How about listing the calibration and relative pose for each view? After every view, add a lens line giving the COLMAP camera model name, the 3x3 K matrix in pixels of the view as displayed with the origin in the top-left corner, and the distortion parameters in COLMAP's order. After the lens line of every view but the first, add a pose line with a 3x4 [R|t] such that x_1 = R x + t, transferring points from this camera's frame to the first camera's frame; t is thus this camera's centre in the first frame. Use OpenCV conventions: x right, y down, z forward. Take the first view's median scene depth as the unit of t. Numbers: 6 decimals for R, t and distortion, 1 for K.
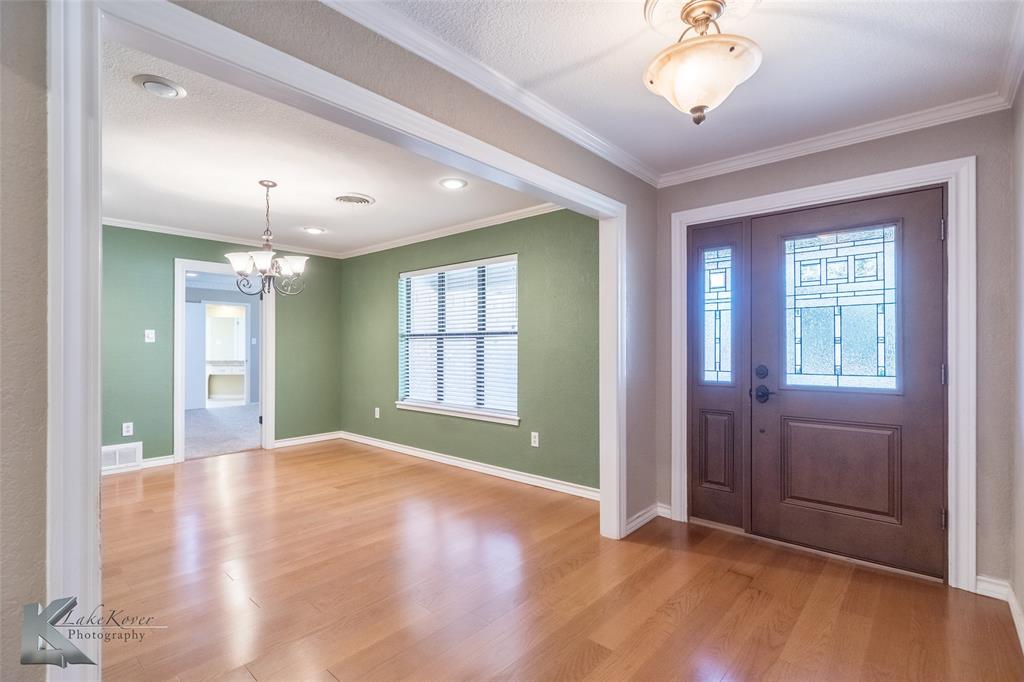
lens RADIAL K [[484.4, 0, 510.9], [0, 484.4, 342.7], [0, 0, 1]] dist [-0.003635, -0.000540]
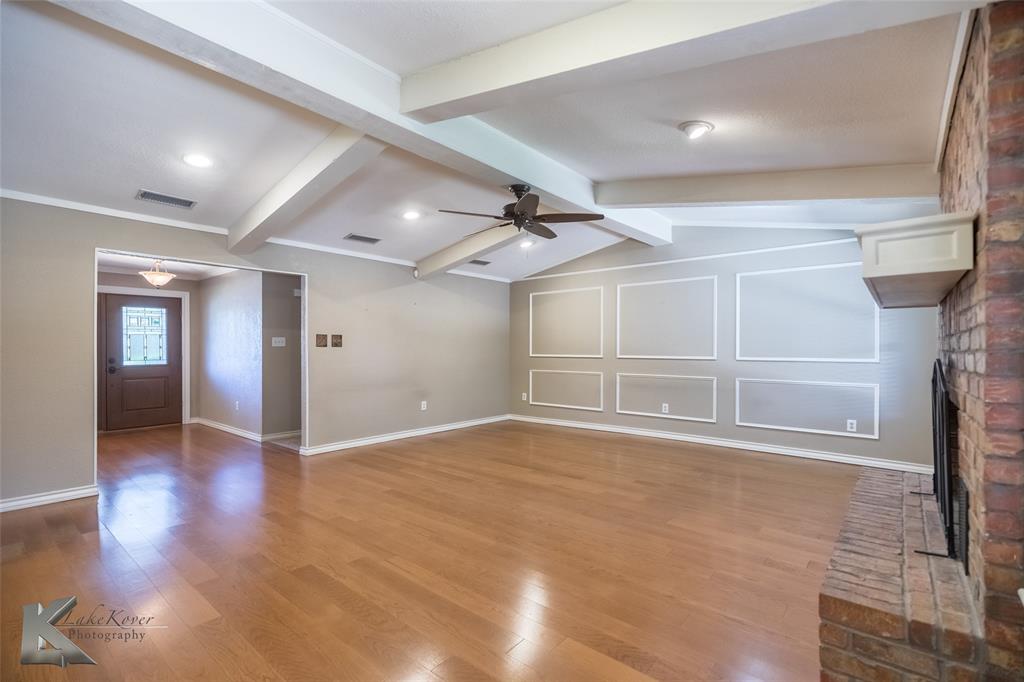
lens RADIAL K [[466.1, 0, 512.7], [0, 466.1, 349.5], [0, 0, 1]] dist [0.008239, -0.000064]
pose [[-0.017296, -0.003579, 0.999844, -1.970390], [-0.002734, 0.999990, 0.003533, -0.008246], [-0.999847, -0.002672, -0.017305, -1.001718]]
